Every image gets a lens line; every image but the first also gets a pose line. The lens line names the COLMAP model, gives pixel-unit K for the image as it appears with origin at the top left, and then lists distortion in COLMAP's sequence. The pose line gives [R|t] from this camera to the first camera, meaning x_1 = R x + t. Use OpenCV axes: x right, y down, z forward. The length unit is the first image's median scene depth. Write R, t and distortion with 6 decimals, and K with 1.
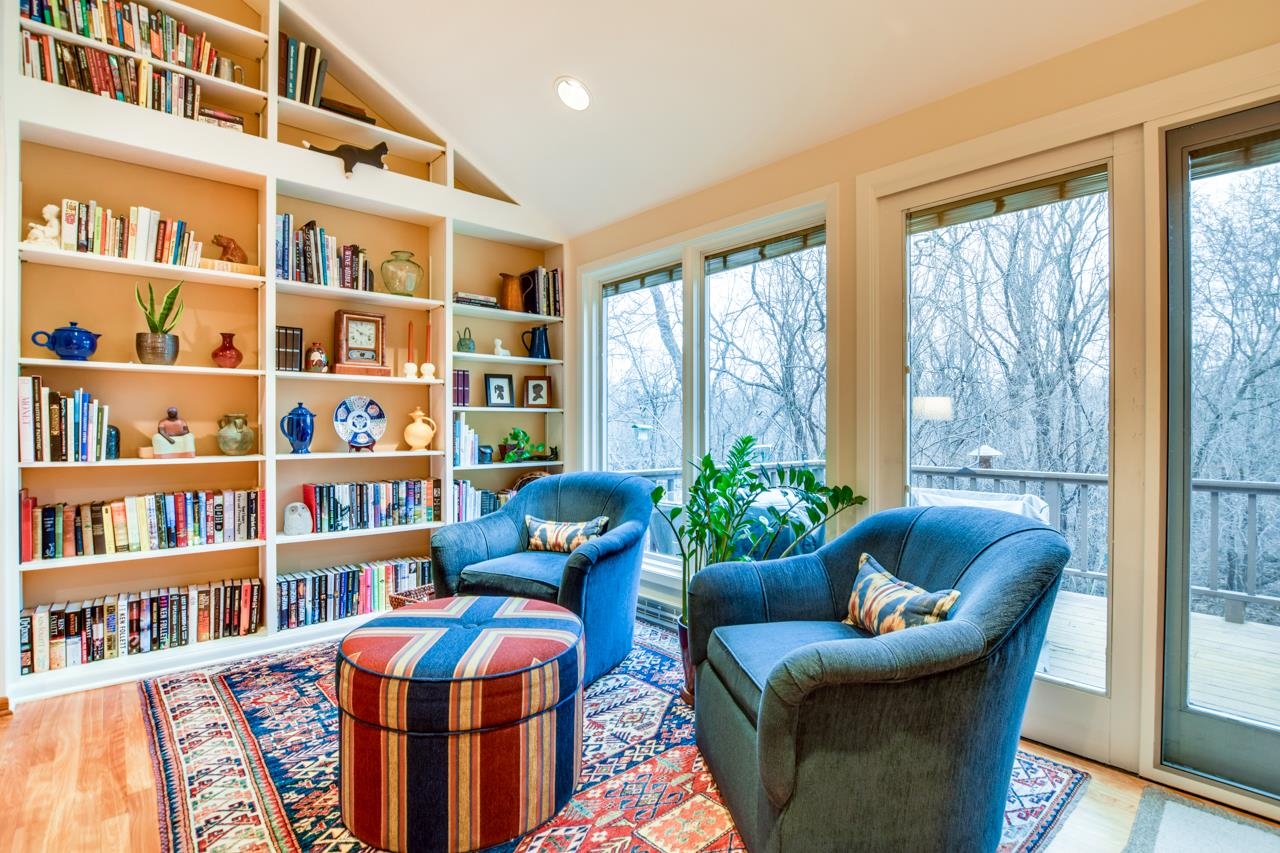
lens RADIAL K [[616.7, 0, 655.1], [0, 616.7, 429.0], [0, 0, 1]] dist [-0.037421, 0.008597]
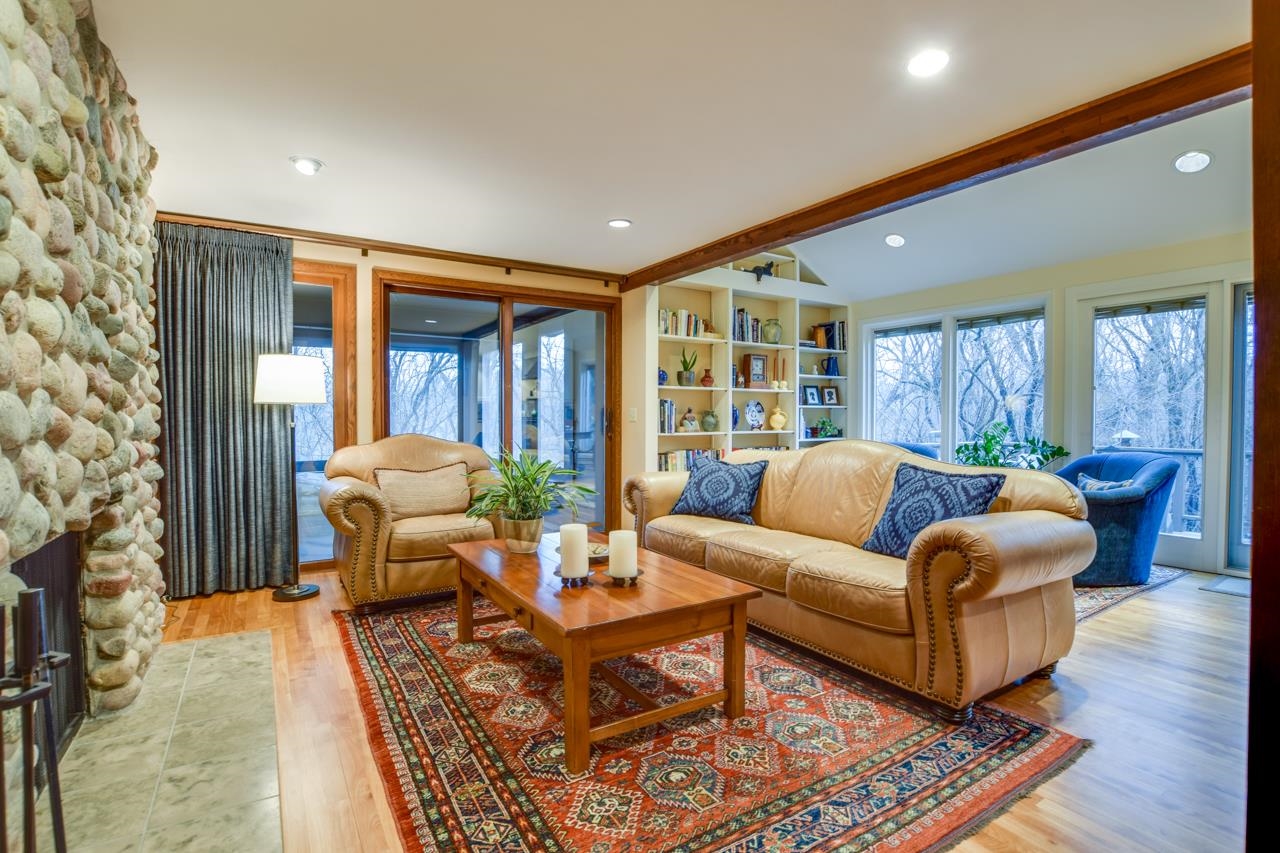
lens RADIAL K [[597.1, 0, 637.8], [0, 597.1, 430.5], [0, 0, 1]] dist [-0.026186, 0.000260]
pose [[0.984196, 0.003527, -0.177046, -0.526719], [-0.000174, 0.999820, 0.018947, 0.003368], [0.177081, -0.018617, 0.984020, -0.847162]]
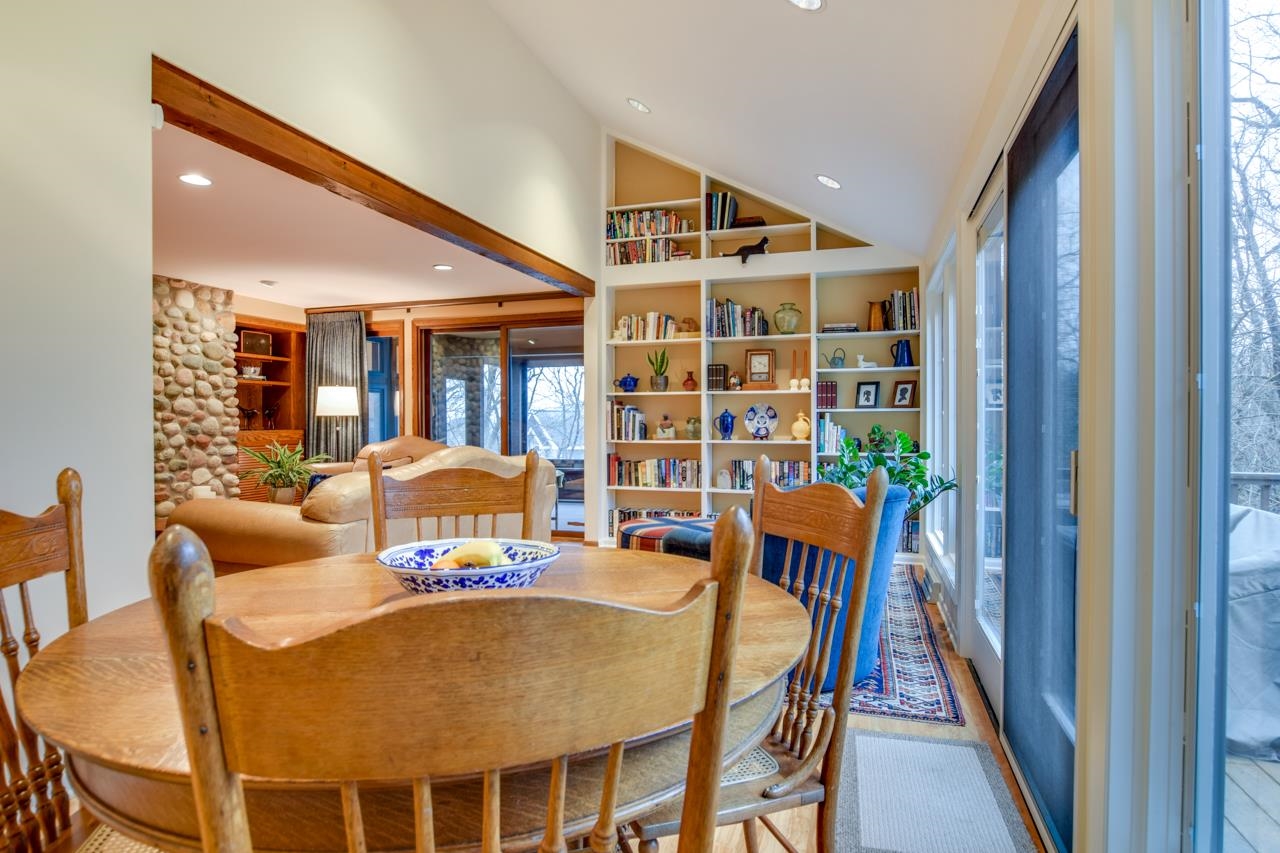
lens RADIAL K [[674.6, 0, 655.8], [0, 674.6, 428.0], [0, 0, 1]] dist [-0.026446, 0.000666]
pose [[0.506745, 0.004470, -0.862085, 0.865829], [-0.002483, 0.999990, 0.003726, 0.001410], [0.862093, 0.000253, 0.506751, -0.086098]]
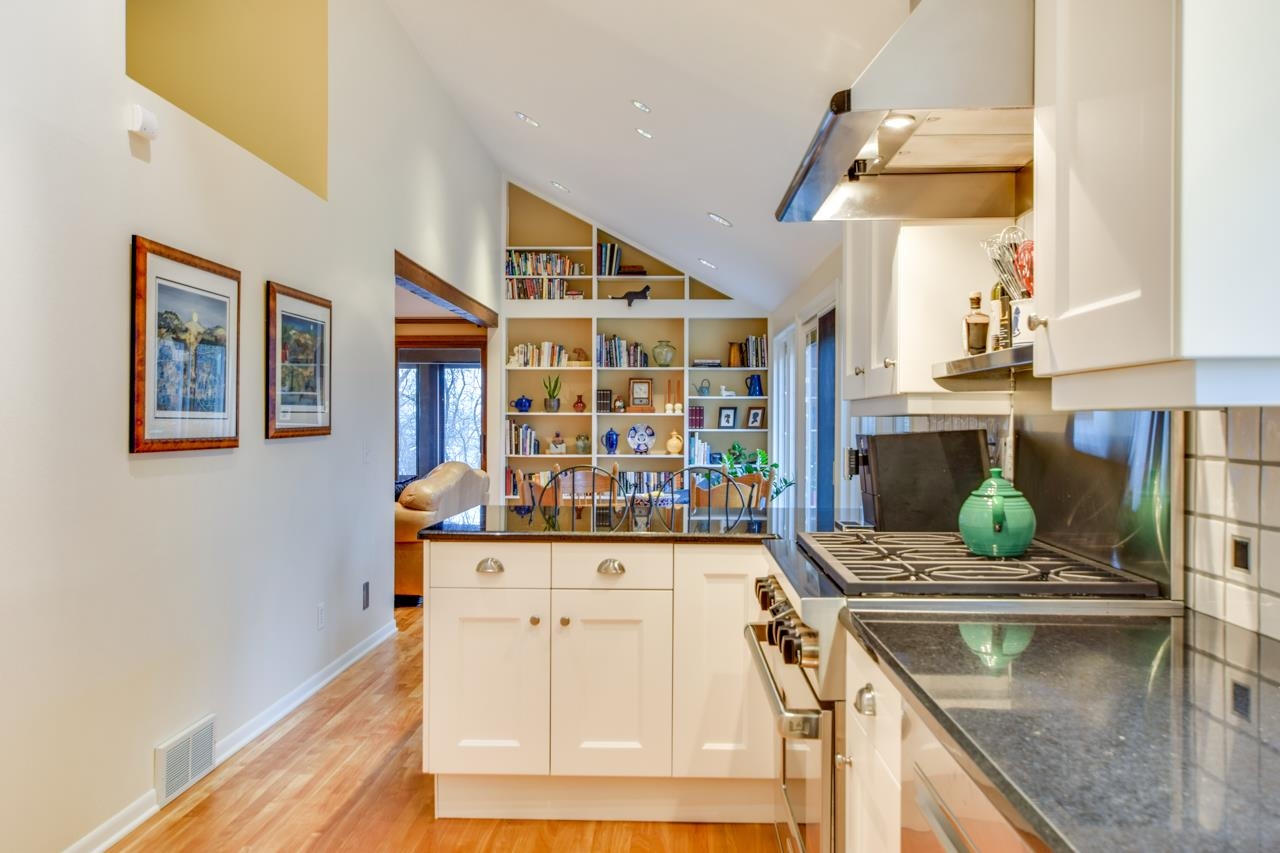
lens RADIAL K [[1047.6, 0, 643.4], [0, 1047.6, 431.7], [0, 0, 1]] dist [0.002820, 0.006655]
pose [[0.723303, 0.007239, -0.690493, 1.717402], [-0.006744, 0.999971, 0.003418, -0.042490], [0.690498, 0.002185, 0.723331, -1.280107]]
